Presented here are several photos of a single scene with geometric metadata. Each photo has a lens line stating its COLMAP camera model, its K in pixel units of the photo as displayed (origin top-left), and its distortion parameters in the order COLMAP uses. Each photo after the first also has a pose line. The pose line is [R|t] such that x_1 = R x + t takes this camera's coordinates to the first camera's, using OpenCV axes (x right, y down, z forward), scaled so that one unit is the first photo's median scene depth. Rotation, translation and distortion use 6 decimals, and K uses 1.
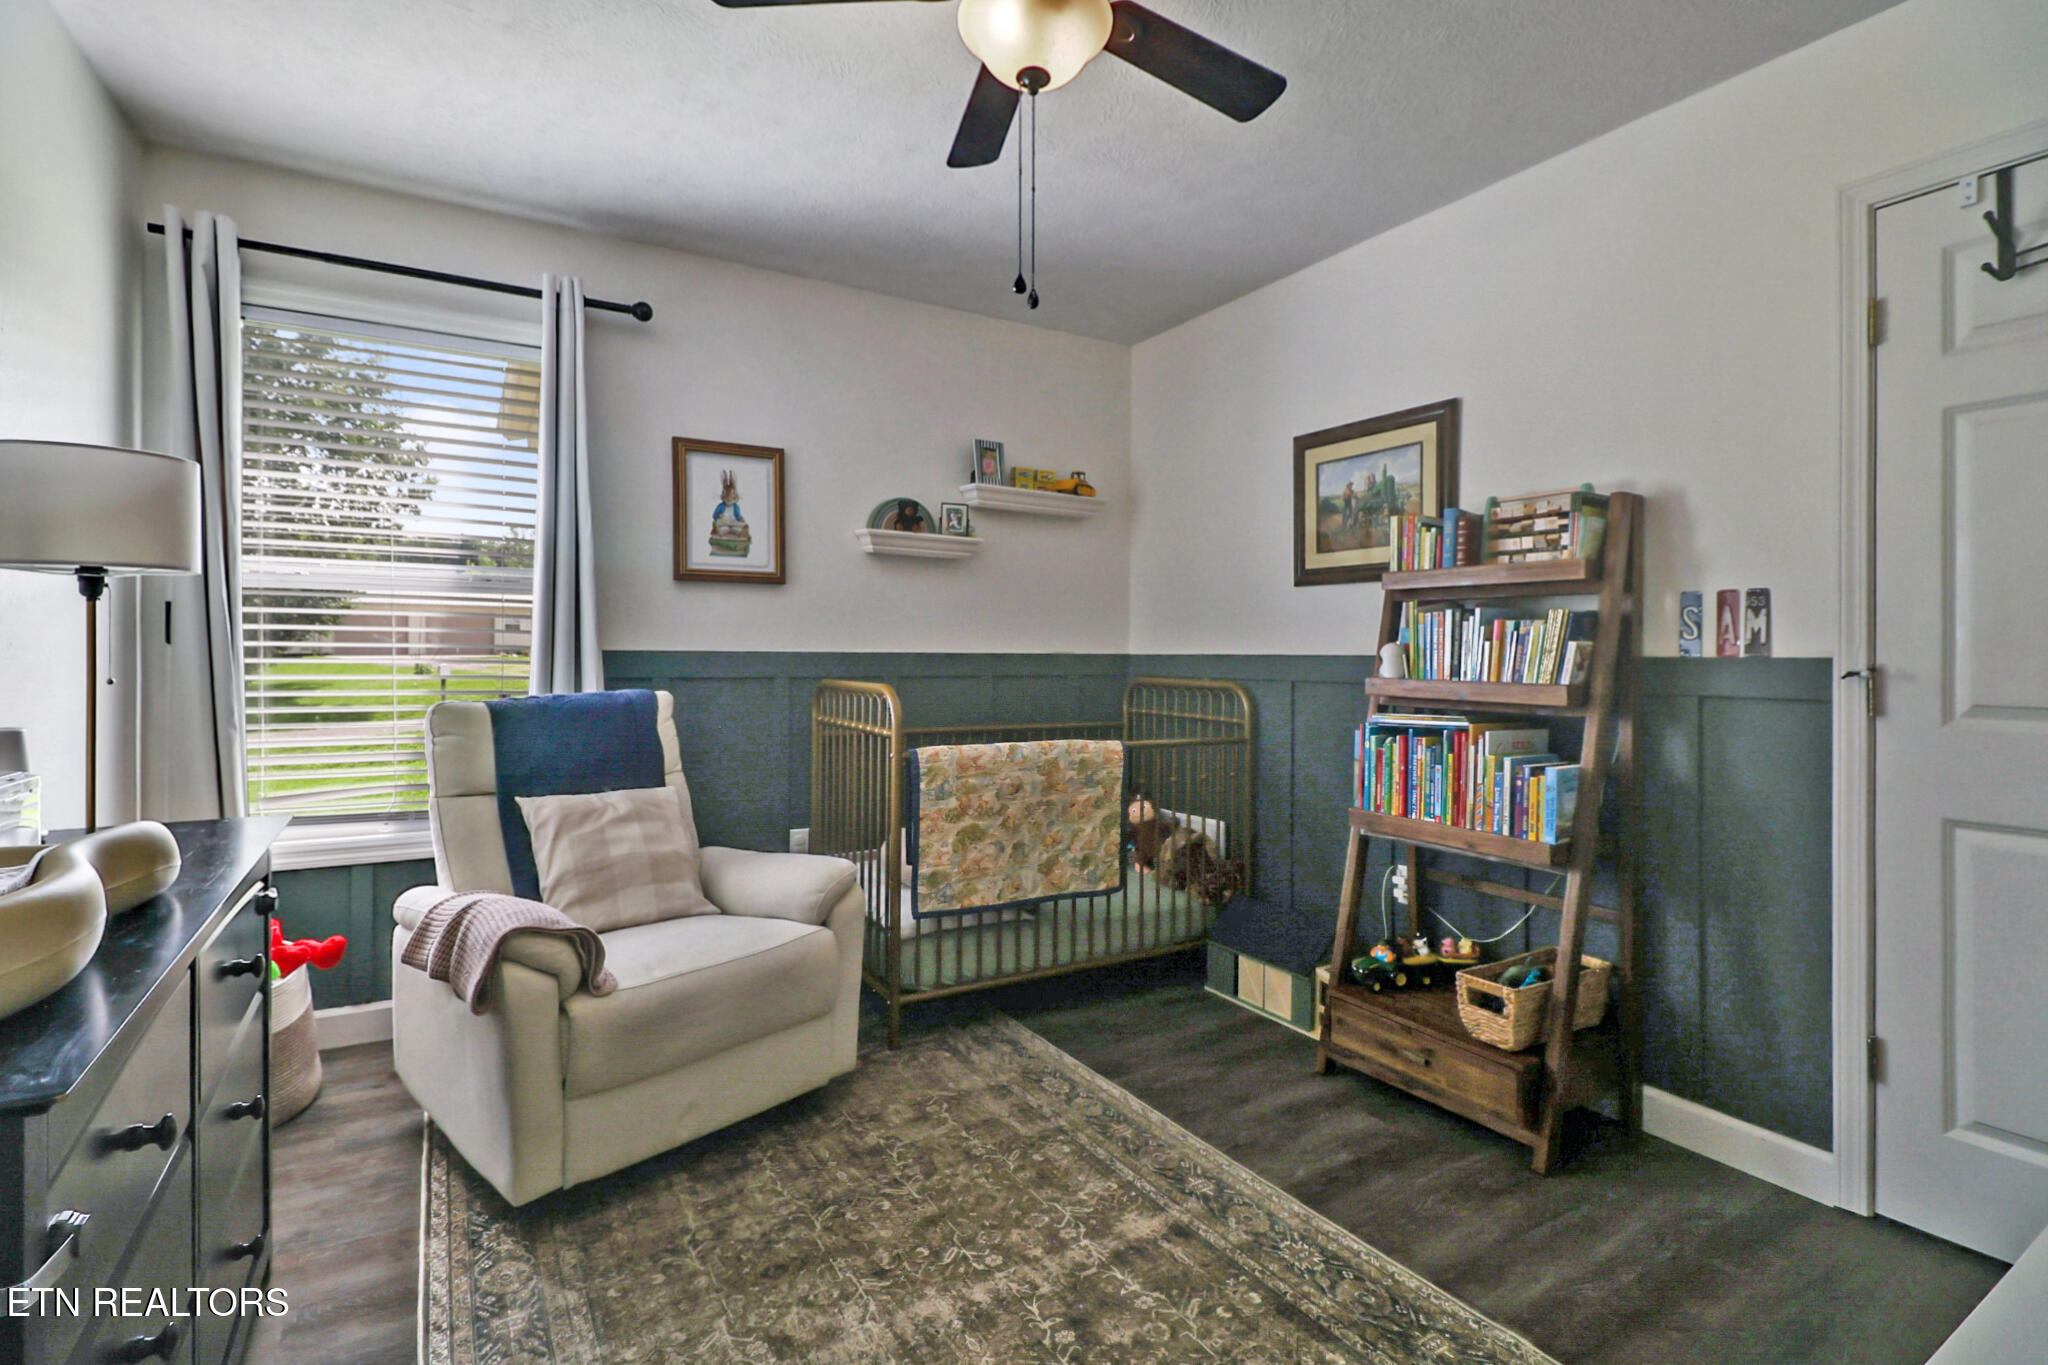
lens RADIAL K [[941.5, 0, 1008.7], [0, 941.5, 651.8], [0, 0, 1]] dist [0.003308, -0.014174]
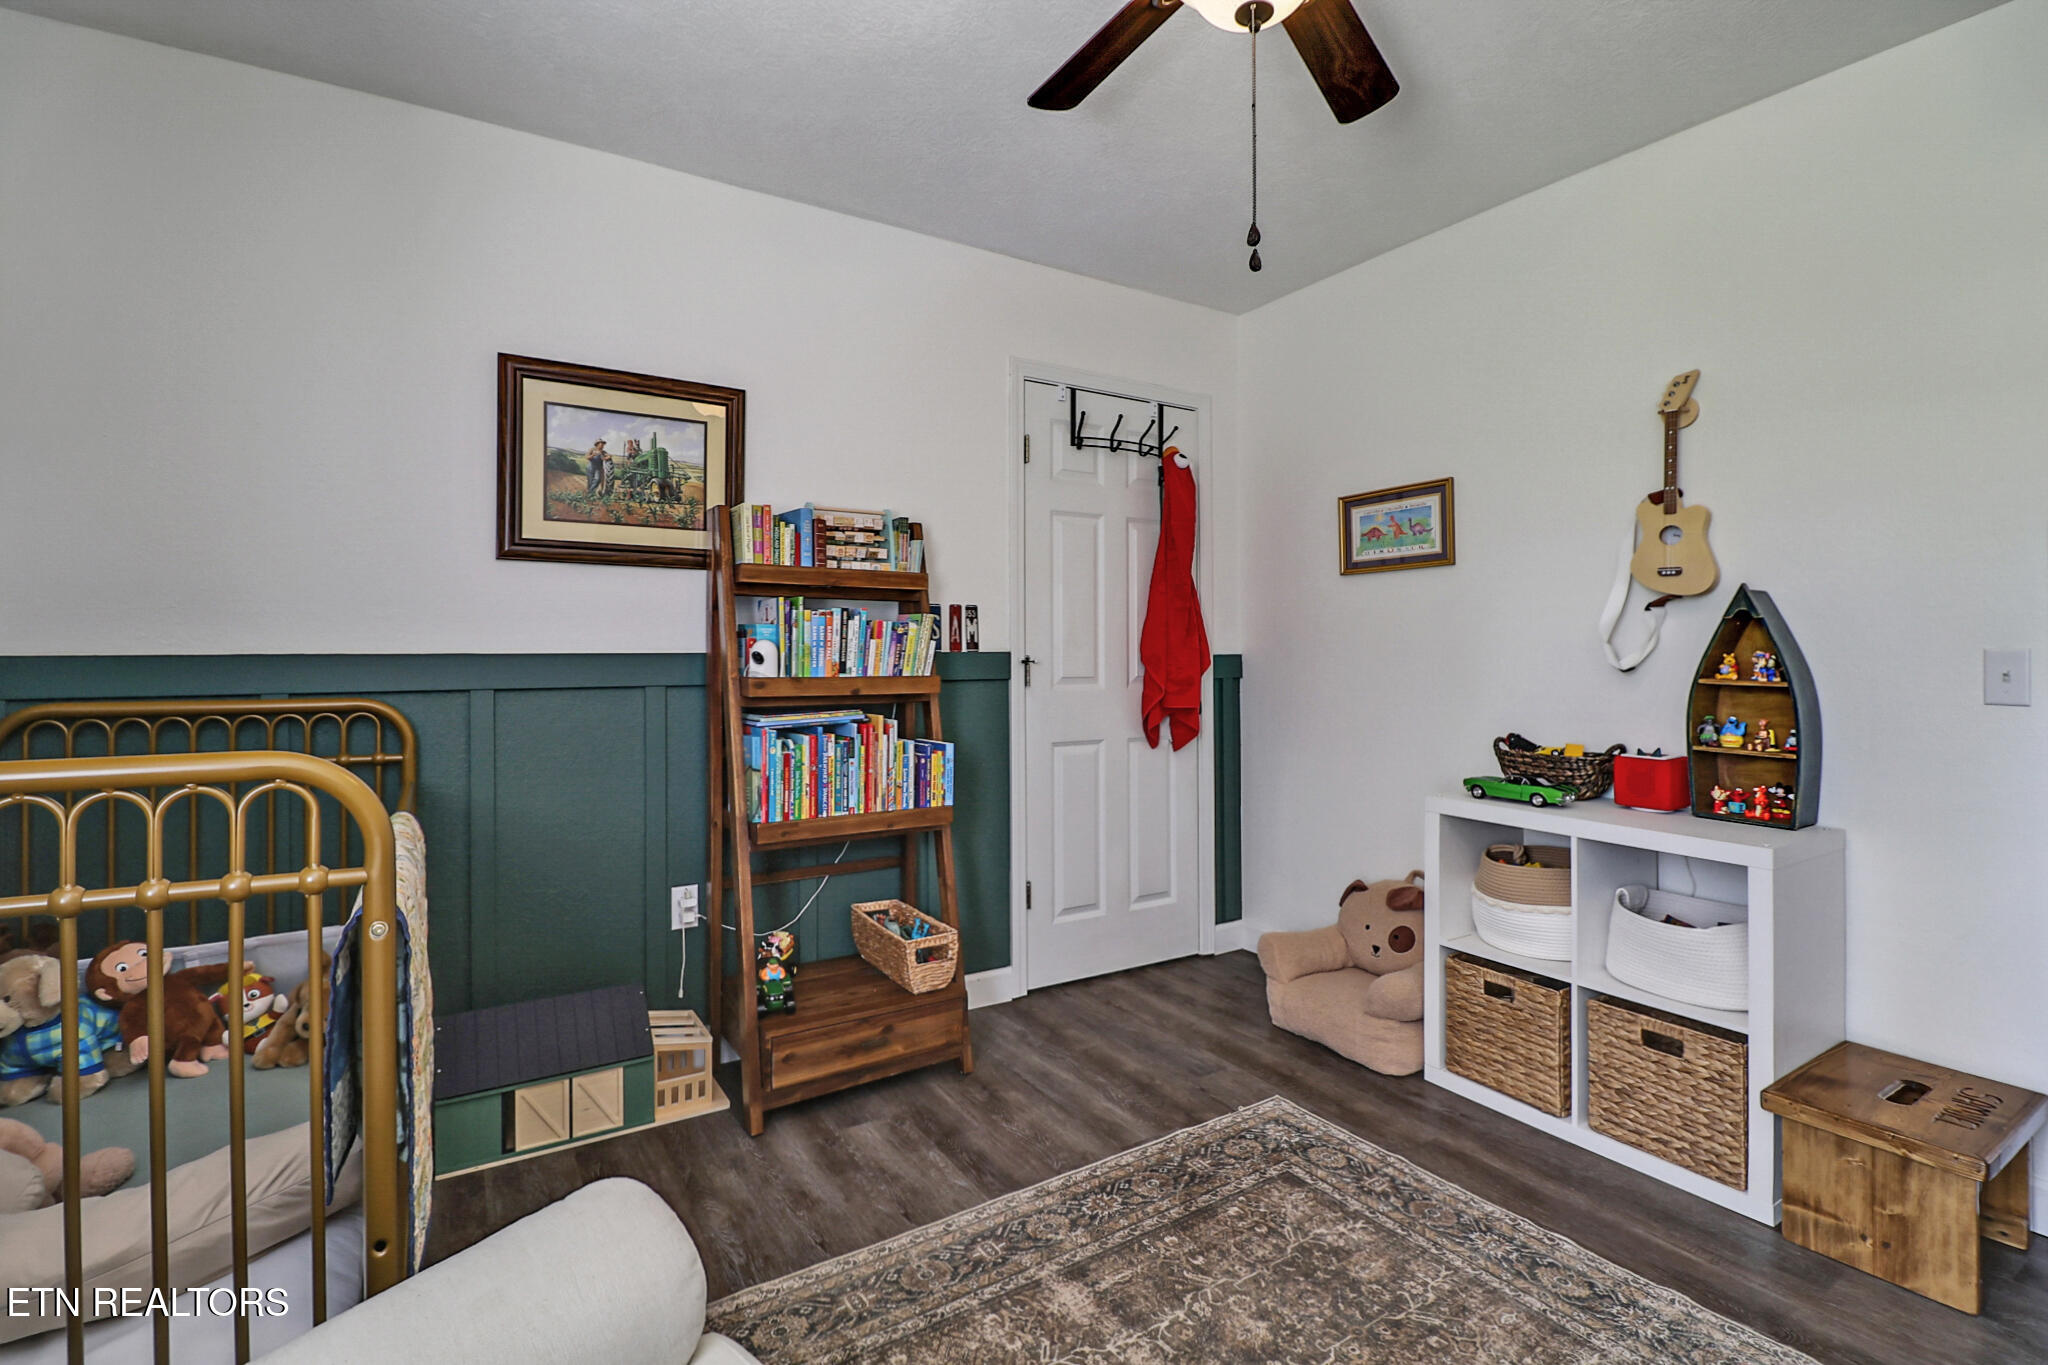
lens RADIAL K [[945.6, 0, 1022.6], [0, 945.6, 643.8], [0, 0, 1]] dist [0.017481, -0.000304]
pose [[-0.015560, -0.001881, 0.999877, -0.609753], [-0.001761, 0.999997, 0.001853, -0.008687], [-0.999877, -0.001732, -0.015564, 0.855102]]
